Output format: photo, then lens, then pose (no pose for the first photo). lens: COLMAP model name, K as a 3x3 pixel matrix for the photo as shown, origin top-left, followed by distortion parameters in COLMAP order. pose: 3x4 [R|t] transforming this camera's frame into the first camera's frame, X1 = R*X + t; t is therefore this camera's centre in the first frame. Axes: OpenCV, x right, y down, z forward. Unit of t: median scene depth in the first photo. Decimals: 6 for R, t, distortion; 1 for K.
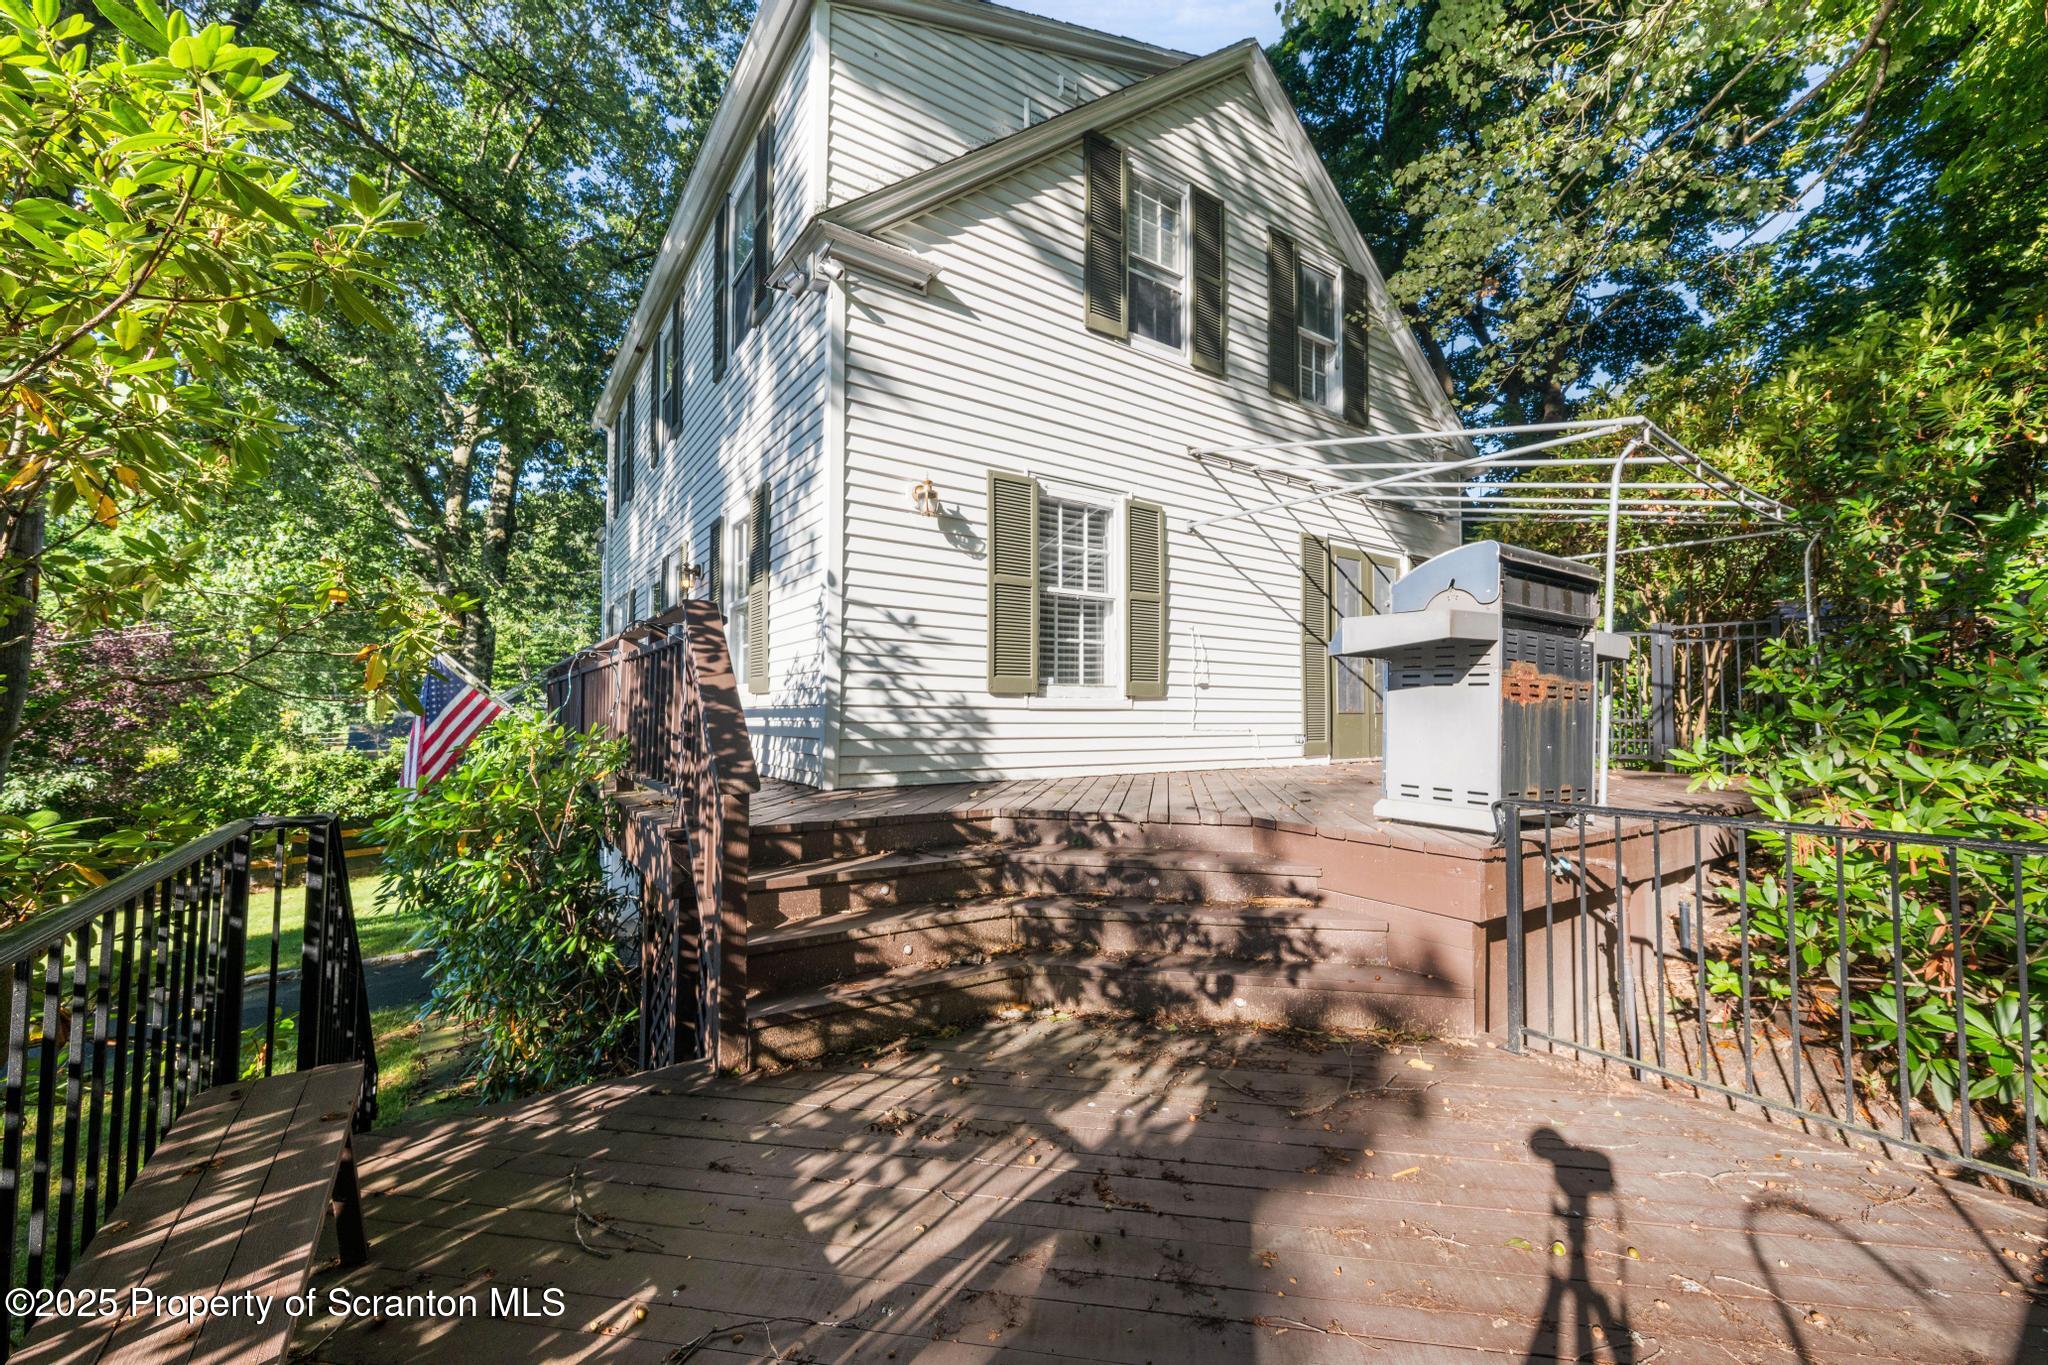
lens RADIAL K [[792.2, 0, 1022.3], [0, 792.2, 681.0], [0, 0, 1]] dist [-0.000737, -0.000682]
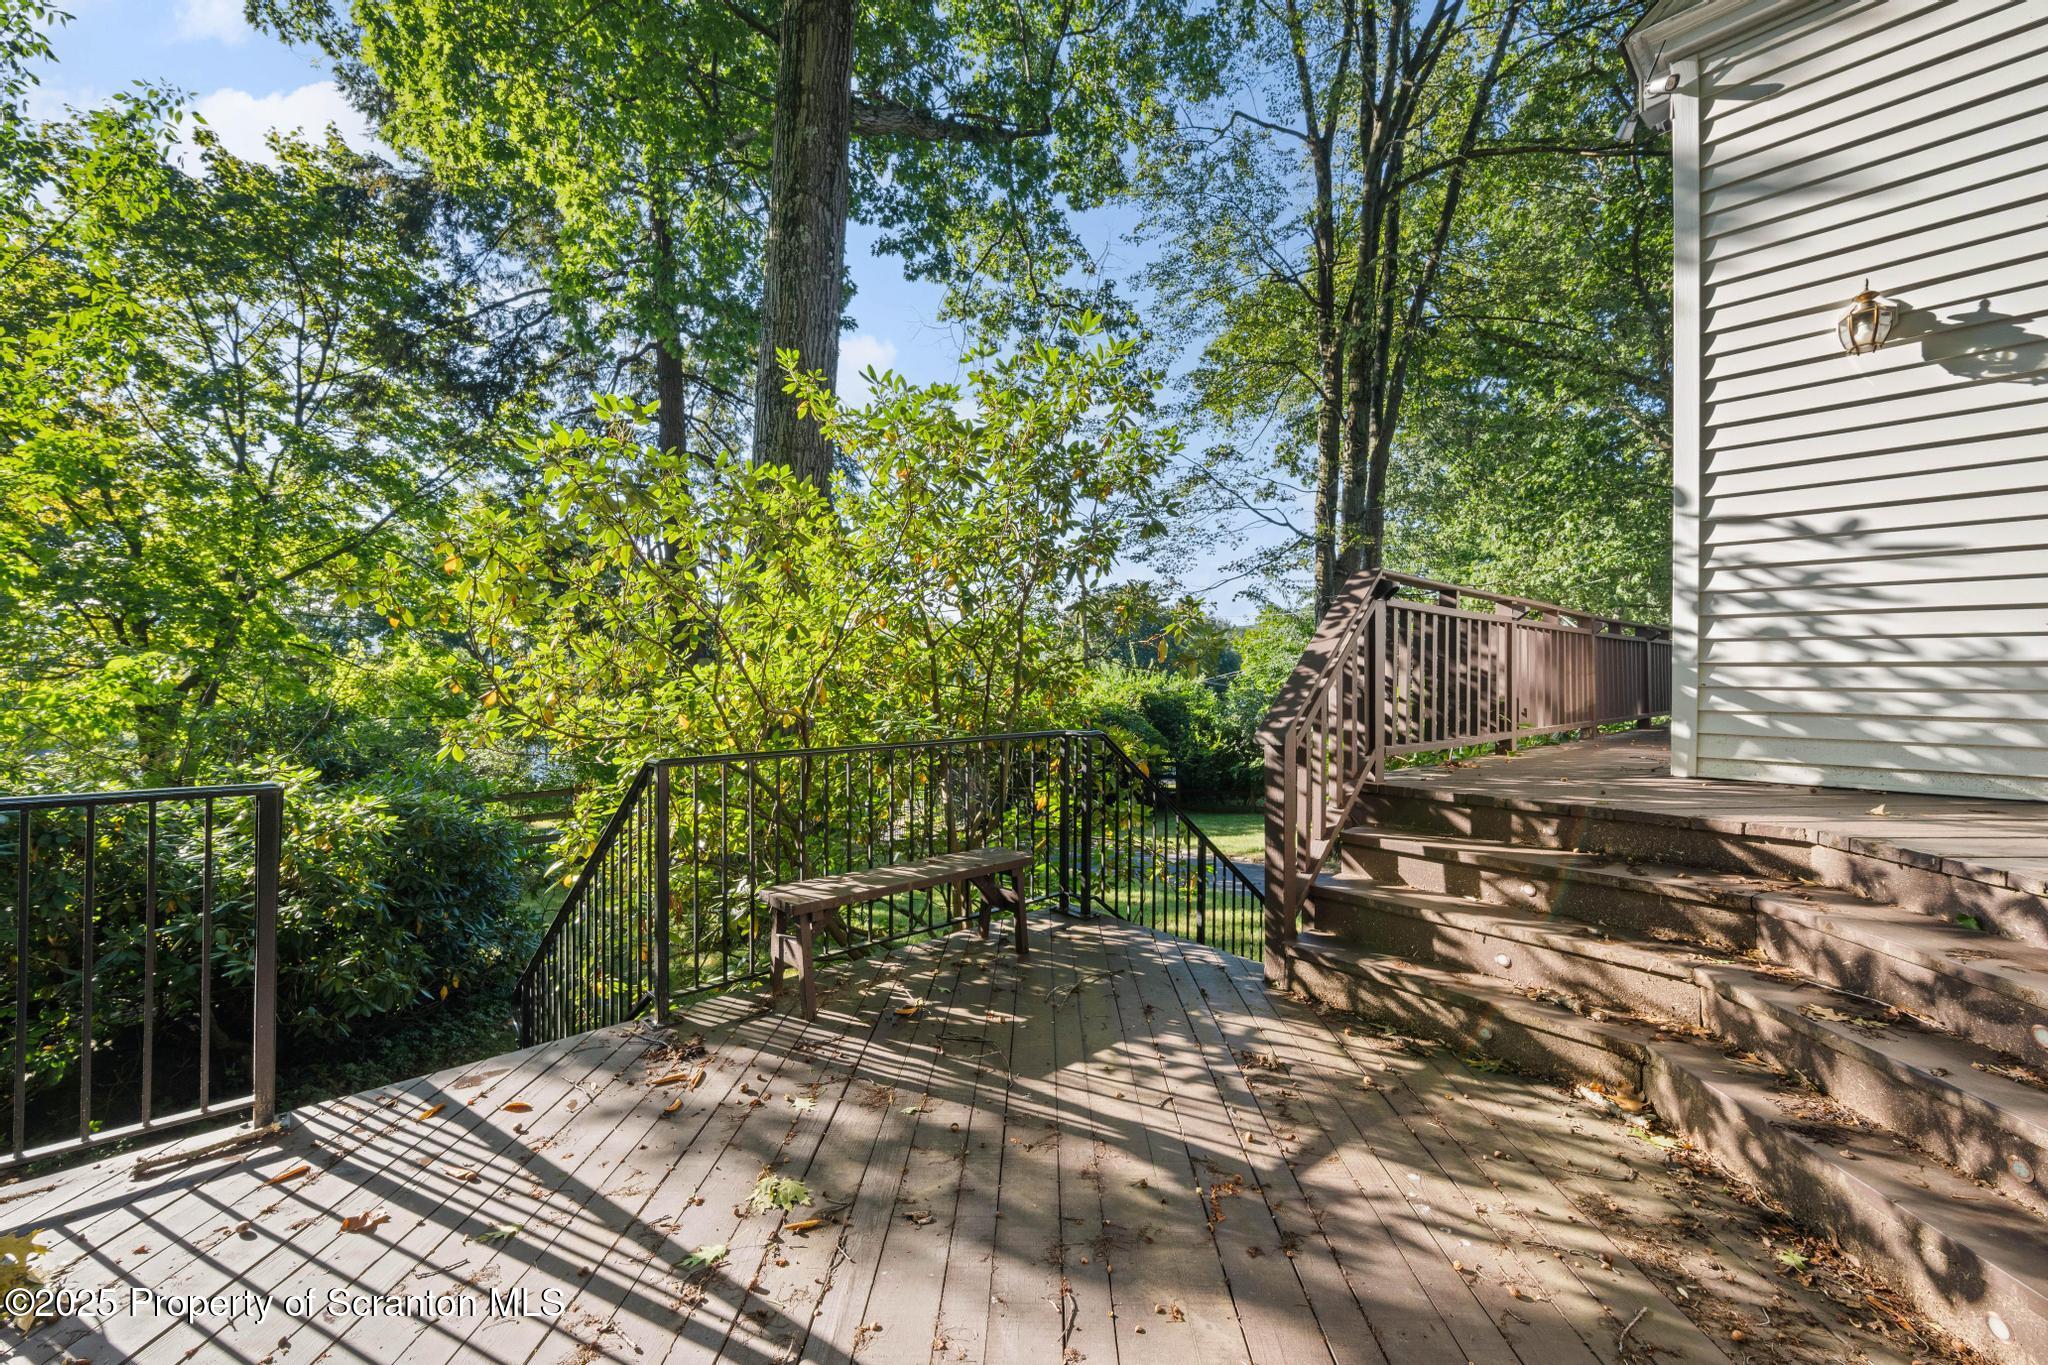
lens RADIAL K [[792.2, 0, 1022.4], [0, 792.2, 675.4], [0, 0, 1]] dist [-0.000737, -0.000682]
pose [[0.144698, -0.004686, -0.989465, 0.636013], [0.040707, 0.999170, 0.001221, 0.021948], [0.988638, -0.040455, 0.144769, 0.421153]]
